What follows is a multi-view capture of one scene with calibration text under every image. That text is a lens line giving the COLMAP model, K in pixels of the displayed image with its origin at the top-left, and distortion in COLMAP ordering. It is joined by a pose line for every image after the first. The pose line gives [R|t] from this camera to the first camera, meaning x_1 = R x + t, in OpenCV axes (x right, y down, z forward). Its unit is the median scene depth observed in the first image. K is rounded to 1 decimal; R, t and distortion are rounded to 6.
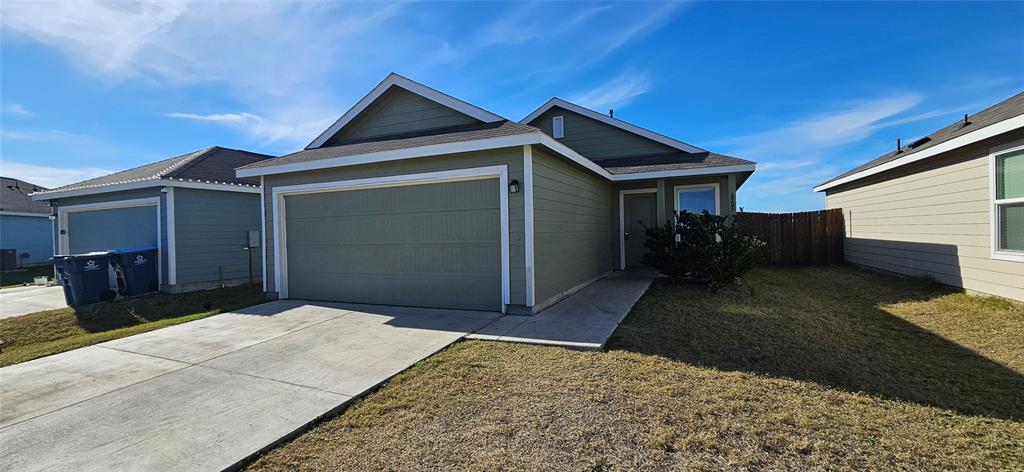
lens RADIAL K [[421.3, 0, 512.0], [0, 421.3, 236.0], [0, 0, 1]] dist [-0.007796, 0.000096]
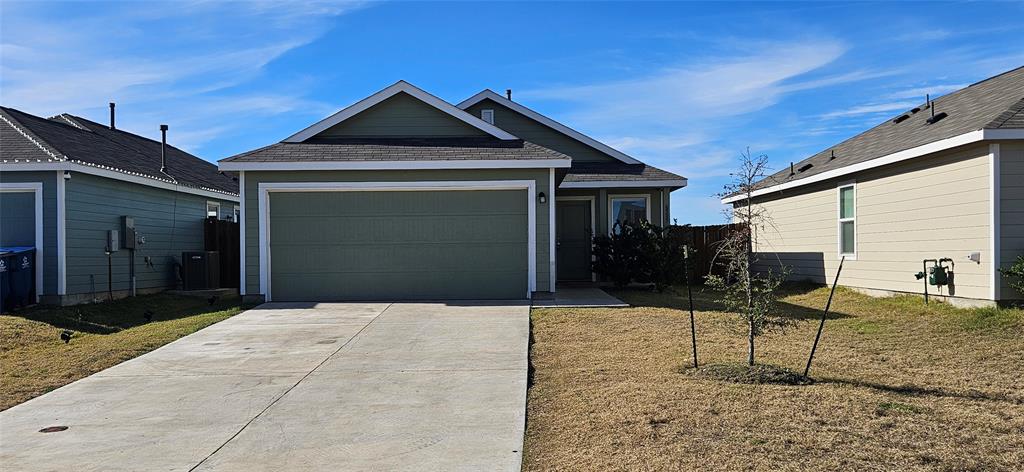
lens RADIAL K [[825.6, 0, 512.0], [0, 825.6, 236.0], [0, 0, 1]] dist [0.001011, -0.002031]
pose [[0.923245, 0.021845, 0.383591, -0.688723], [-0.008646, 0.999311, -0.036101, 0.059658], [-0.384115, 0.030014, 0.922797, -0.840605]]
